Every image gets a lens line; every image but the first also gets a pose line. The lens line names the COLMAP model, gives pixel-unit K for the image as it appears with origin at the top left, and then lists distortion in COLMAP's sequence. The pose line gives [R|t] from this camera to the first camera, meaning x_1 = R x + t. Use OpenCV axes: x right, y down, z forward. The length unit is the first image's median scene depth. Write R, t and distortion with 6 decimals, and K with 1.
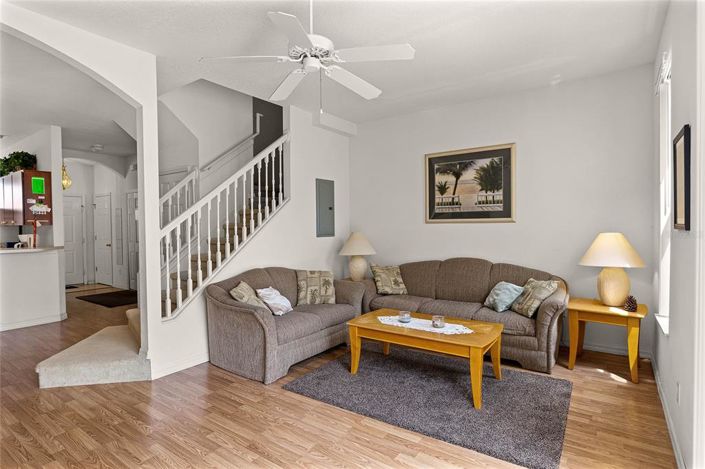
lens RADIAL K [[367.2, 0, 353.8], [0, 367.2, 233.4], [0, 0, 1]] dist [-0.006560, 0.000720]
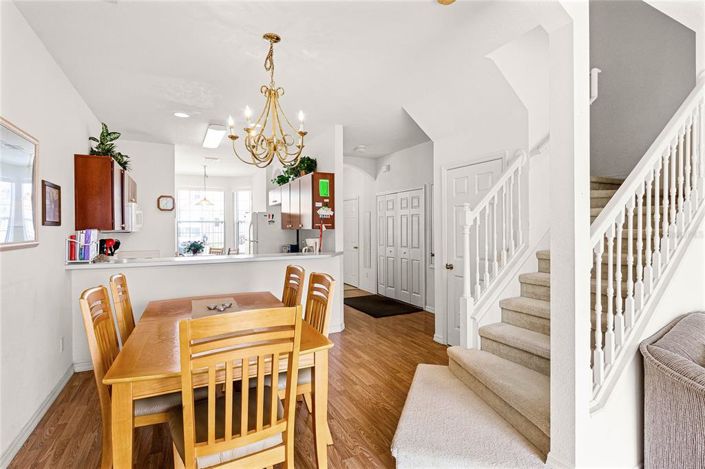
lens RADIAL K [[346.1, 0, 353.6], [0, 346.1, 227.2], [0, 0, 1]] dist [-0.003057, -0.000330]
pose [[0.885220, 0.004174, -0.465155, -0.364258], [-0.013148, 0.999785, -0.016051, -0.014306], [0.464988, 0.020324, 0.885084, 0.228112]]
